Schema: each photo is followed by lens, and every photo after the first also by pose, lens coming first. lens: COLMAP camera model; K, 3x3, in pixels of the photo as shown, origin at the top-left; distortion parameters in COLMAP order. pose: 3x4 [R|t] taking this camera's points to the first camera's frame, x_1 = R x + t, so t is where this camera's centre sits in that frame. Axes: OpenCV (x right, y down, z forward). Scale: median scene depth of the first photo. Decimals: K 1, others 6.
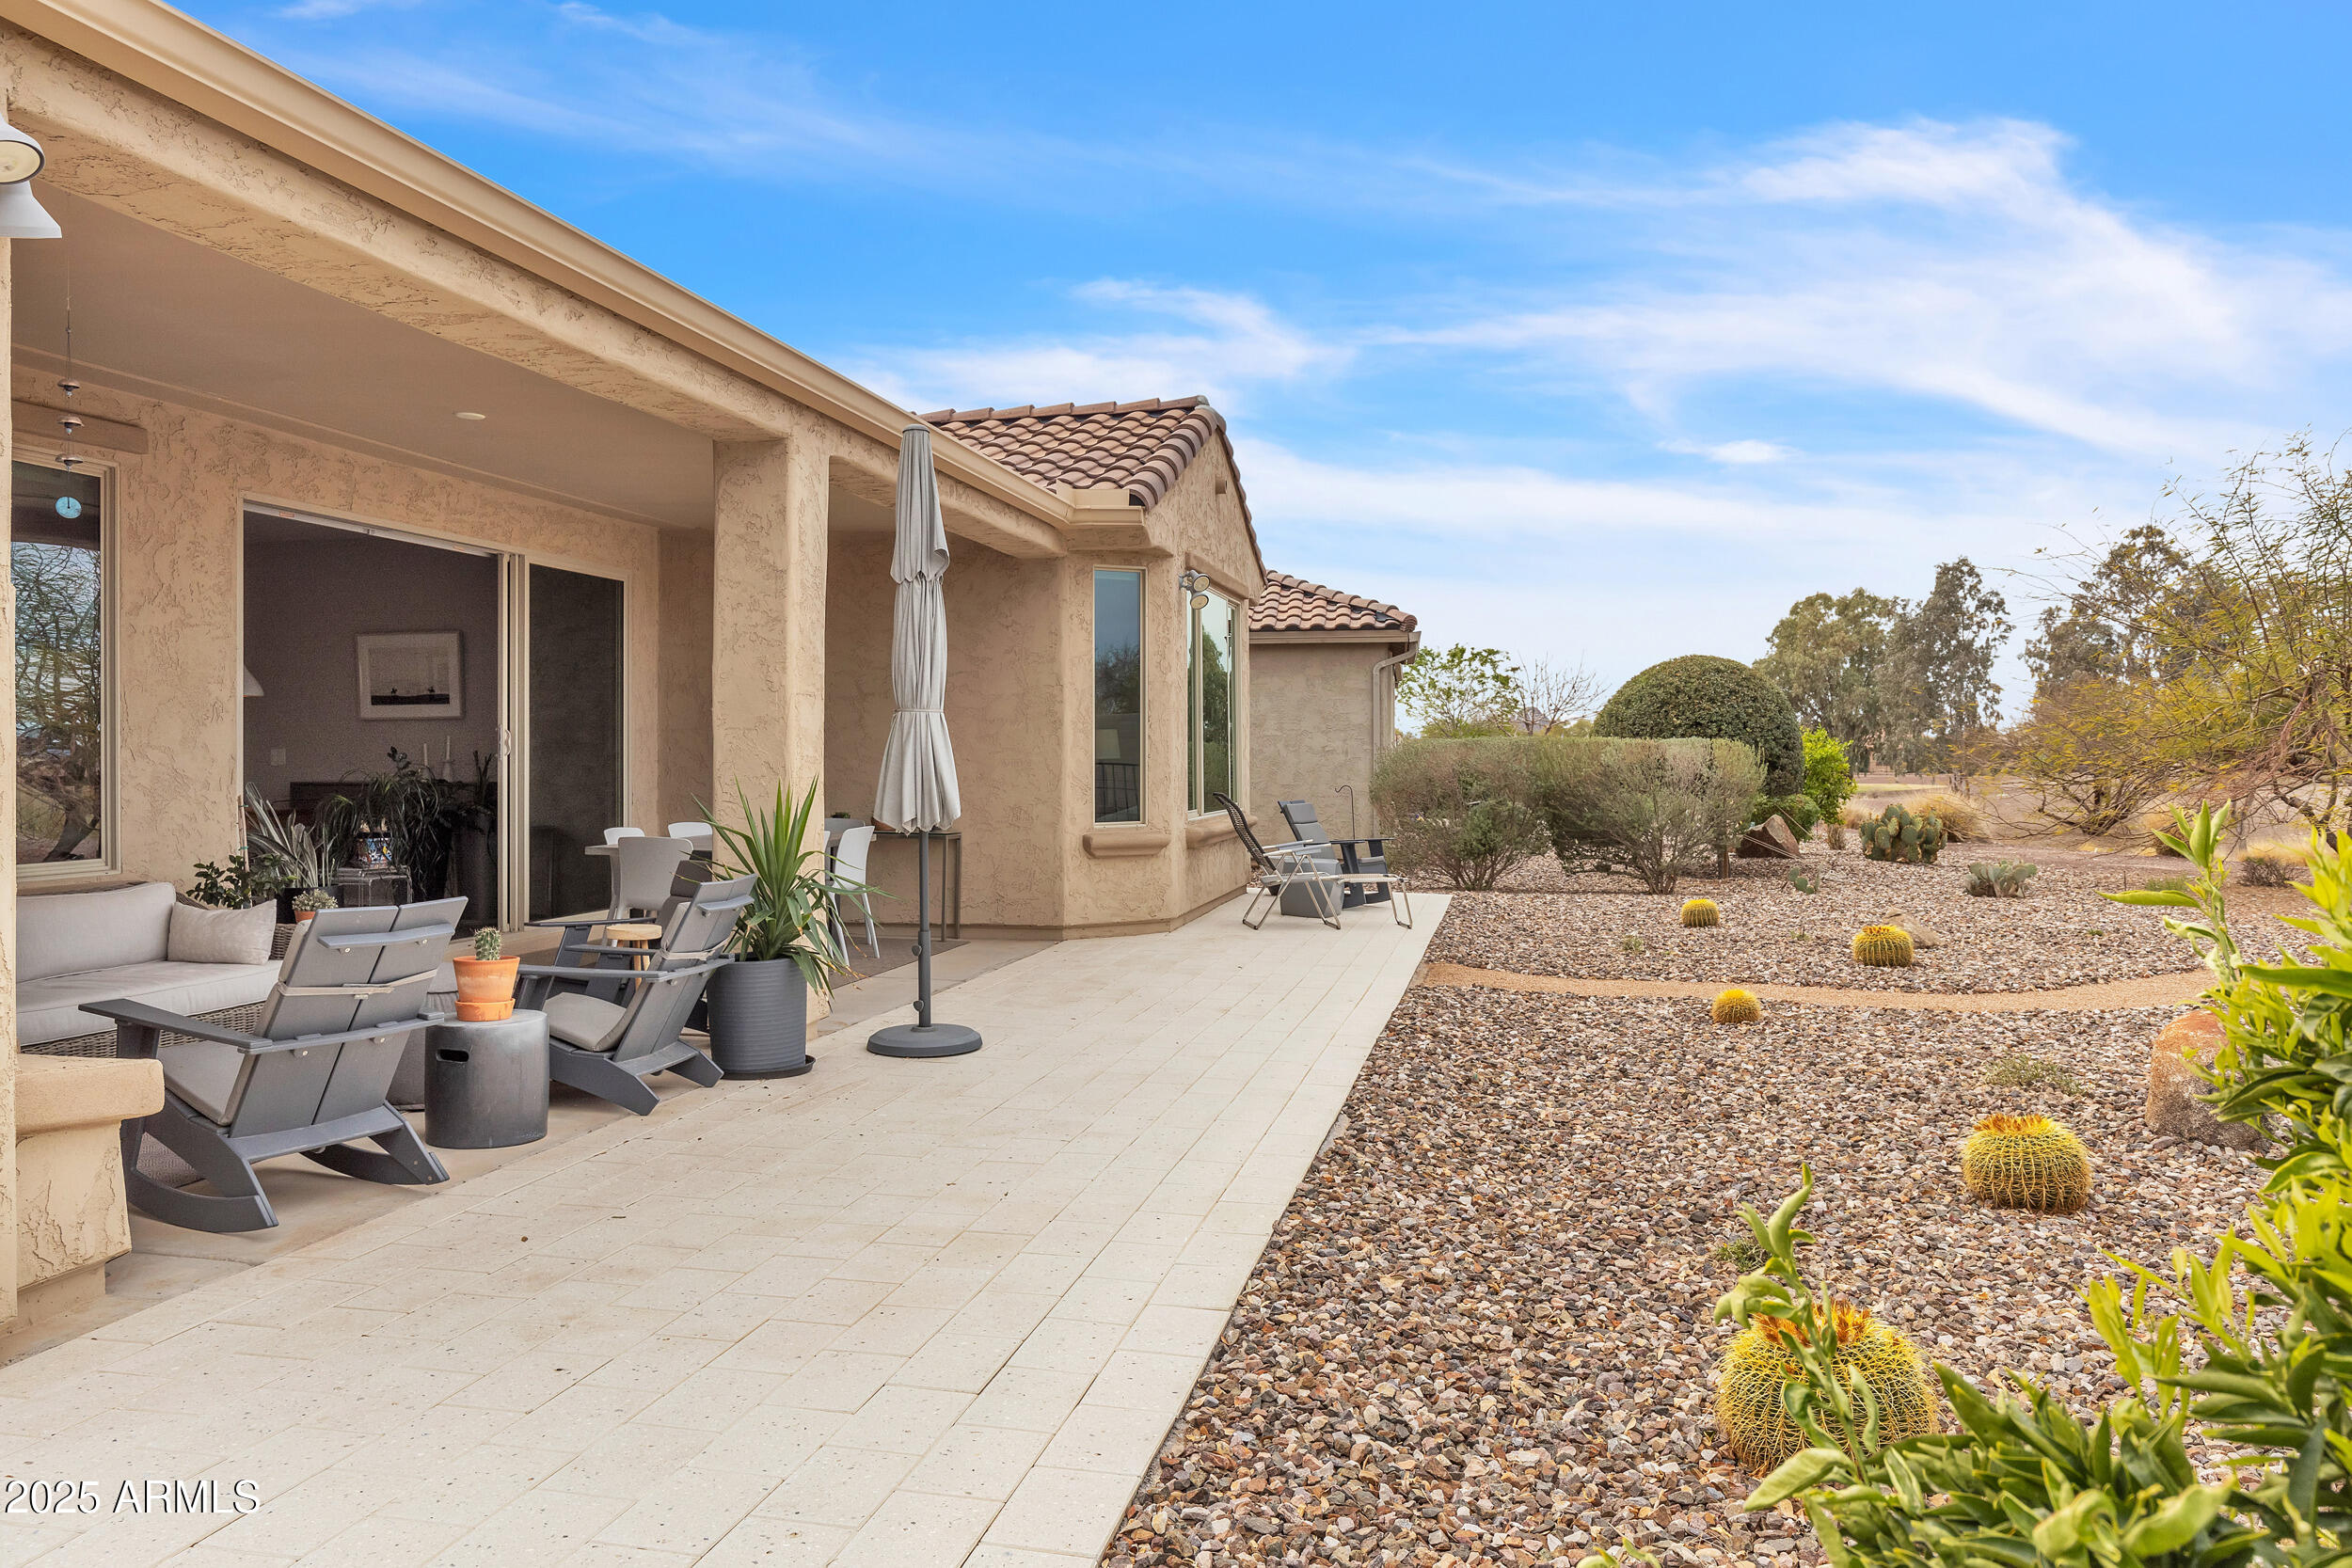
lens RADIAL K [[1702.9, 0, 1178.8], [0, 1702.9, 782.1], [0, 0, 1]] dist [-0.000383, -0.001638]
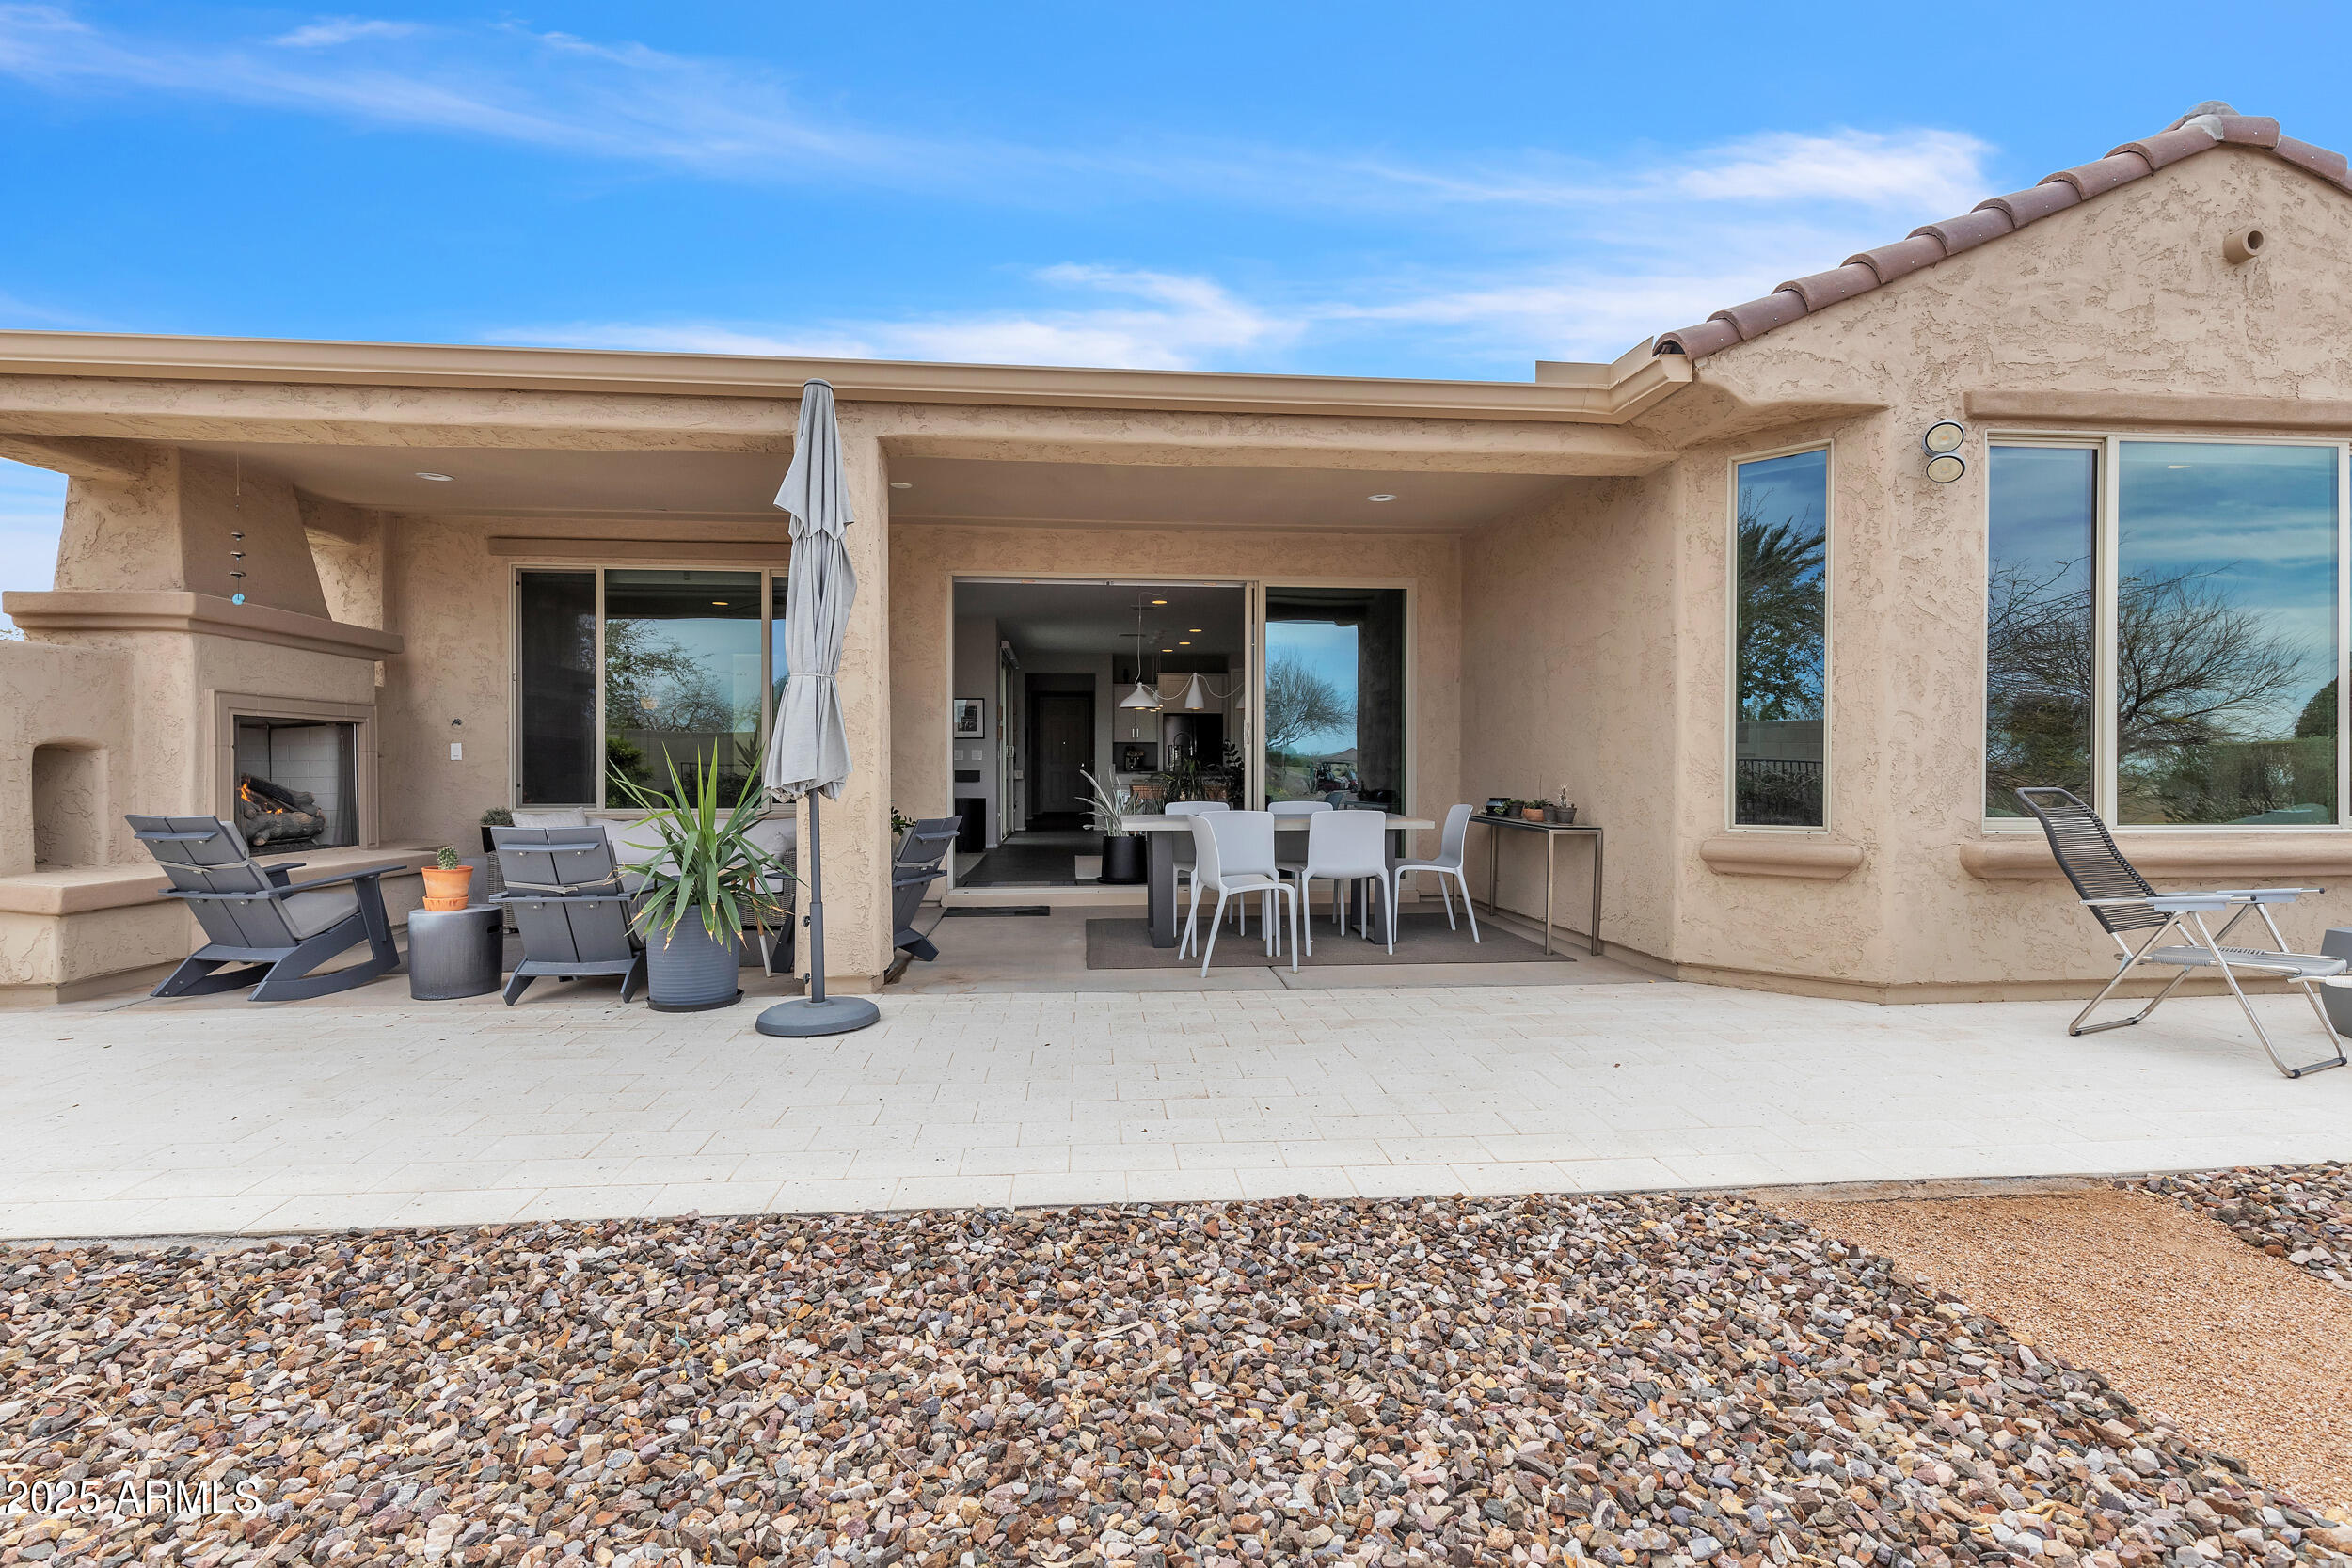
lens RADIAL K [[1096.5, 0, 1180.9], [0, 1096.5, 784.8], [0, 0, 1]] dist [0.006083, 0.001016]
pose [[0.279505, 0.009995, -0.960092, 0.326831], [-0.015612, 0.999861, 0.005864, 0.008571], [0.960017, 0.013350, 0.279622, 0.661886]]
